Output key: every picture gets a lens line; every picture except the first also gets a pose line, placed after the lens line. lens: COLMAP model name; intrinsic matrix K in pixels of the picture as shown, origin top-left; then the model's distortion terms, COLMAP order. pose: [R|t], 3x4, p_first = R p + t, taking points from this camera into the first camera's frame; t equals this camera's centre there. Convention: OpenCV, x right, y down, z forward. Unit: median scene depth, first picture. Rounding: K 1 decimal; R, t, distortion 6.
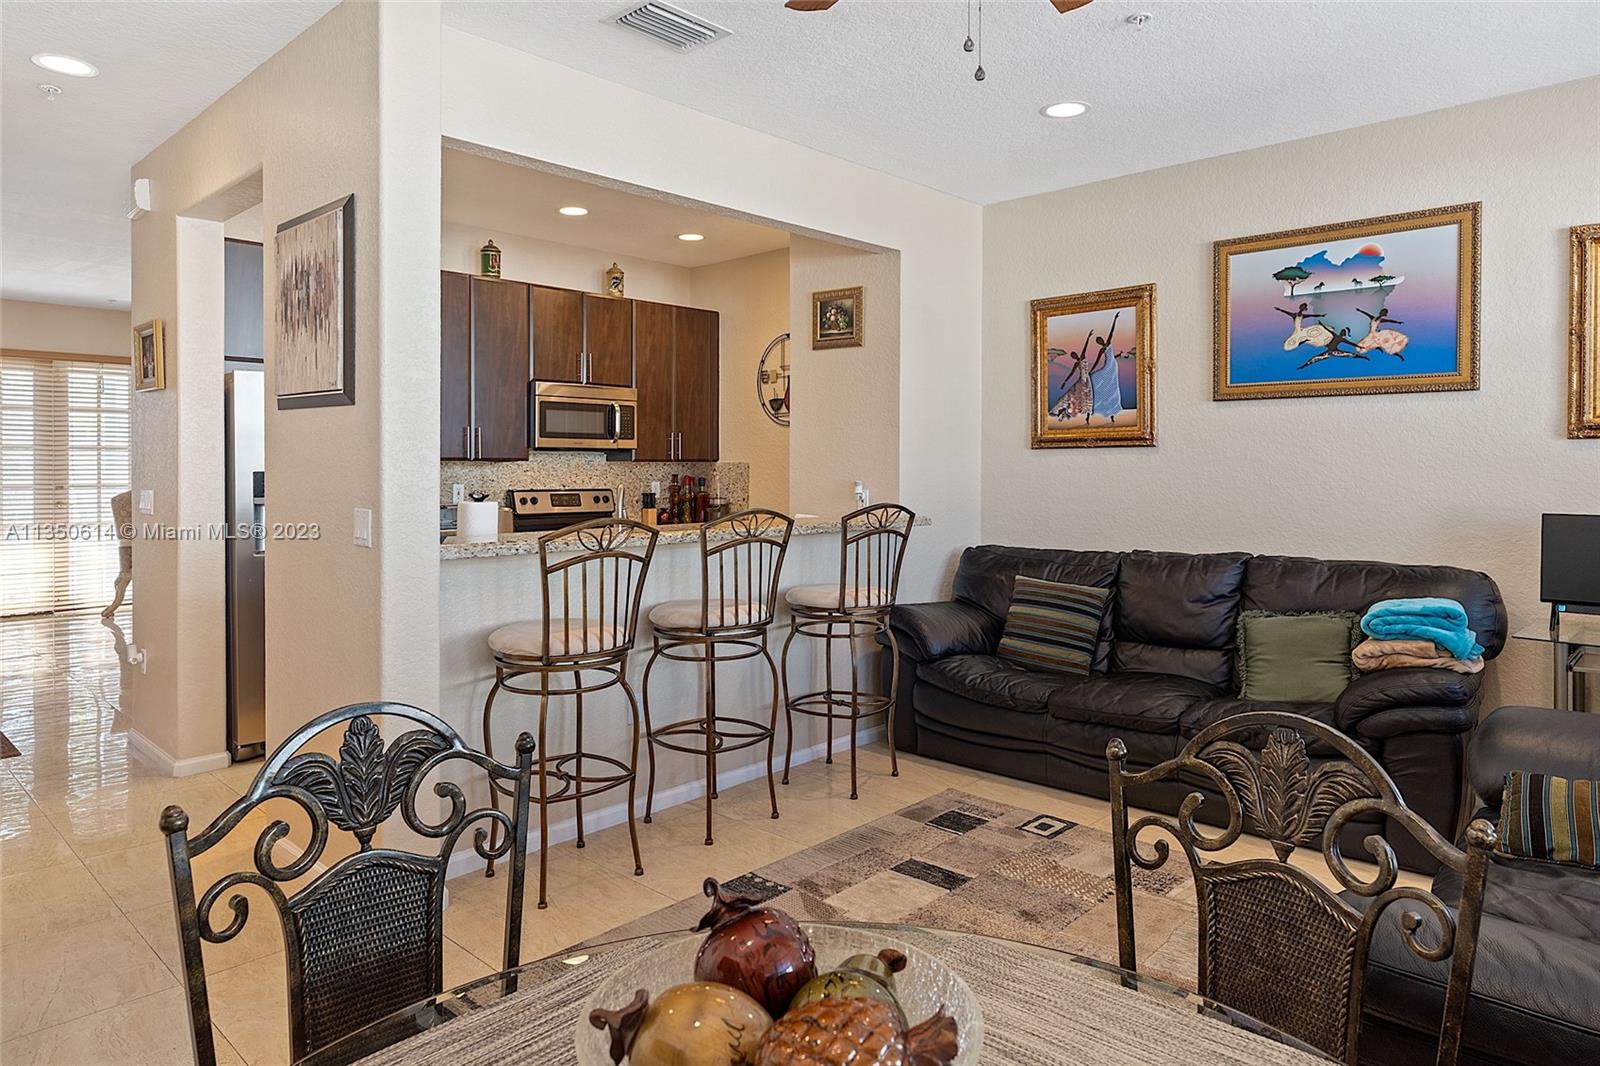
lens RADIAL K [[978.8, 0, 798.3], [0, 978.8, 480.3], [0, 0, 1]] dist [-0.008663, 0.002358]
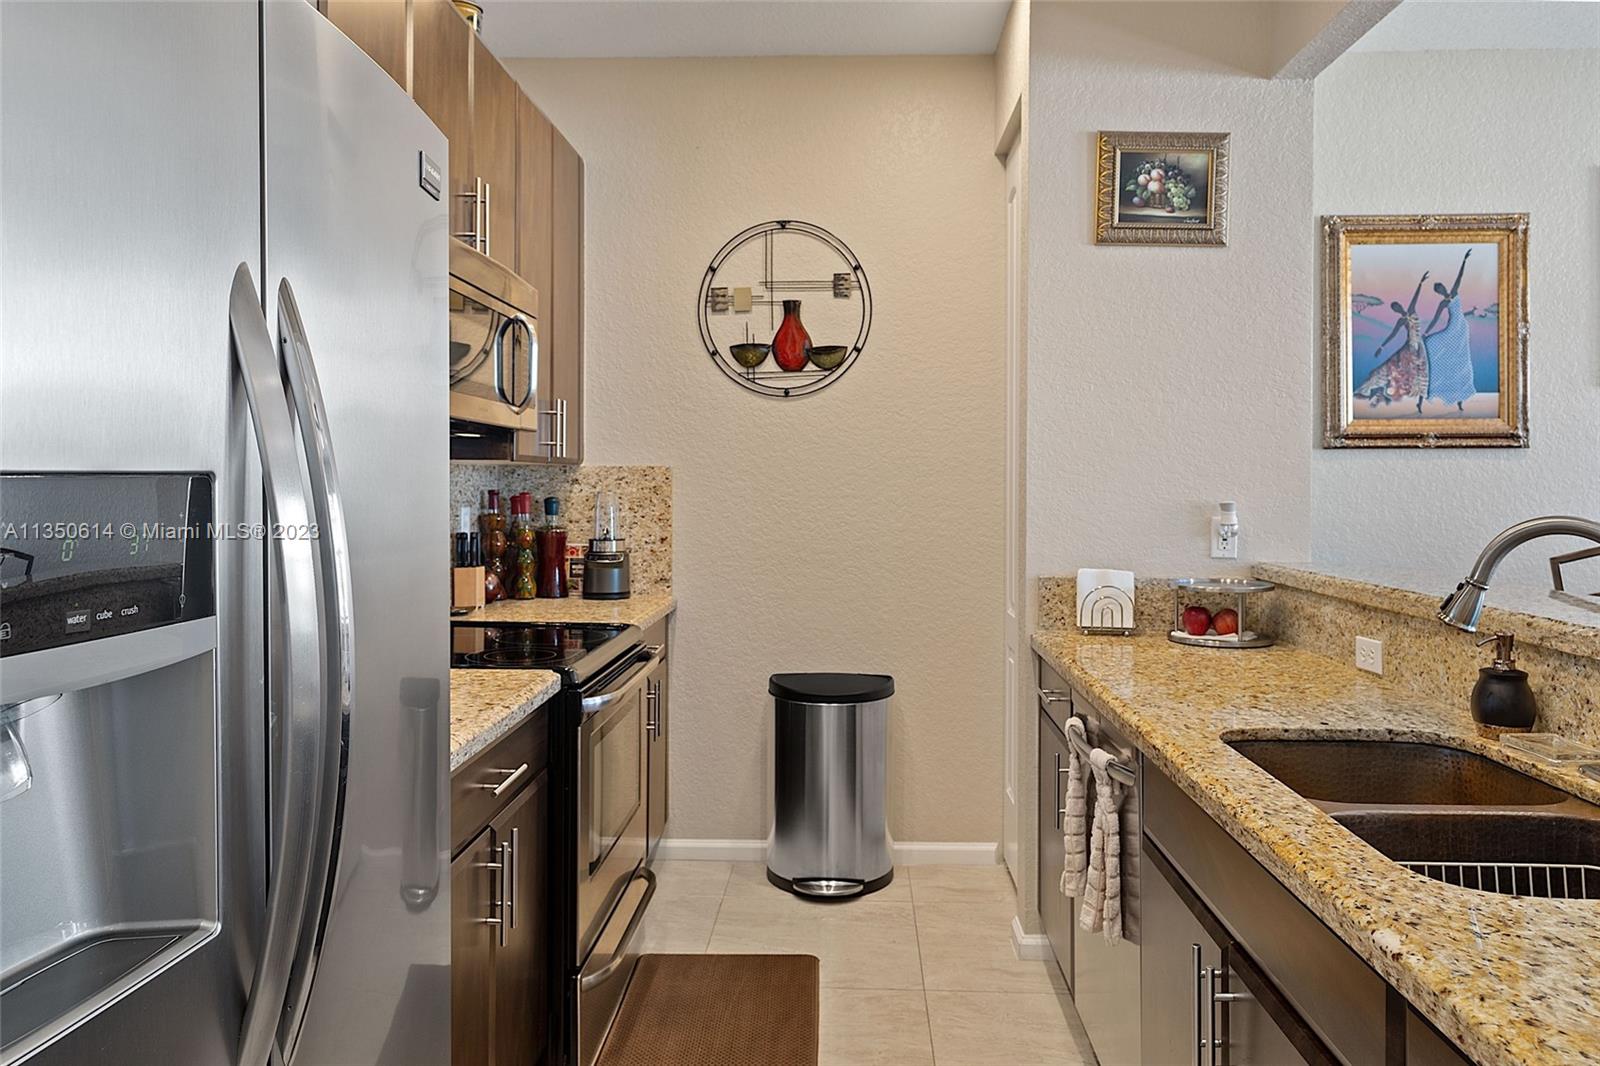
lens RADIAL K [[1108.5, 0, 820.3], [0, 1108.5, 489.1], [0, 0, 1]] dist [-0.017739, 0.004842]
pose [[0.746743, -0.000415, 0.665113, -0.515480], [0.006133, 0.999962, -0.006261, -0.003502], [-0.665085, 0.008755, 0.746716, 0.725213]]
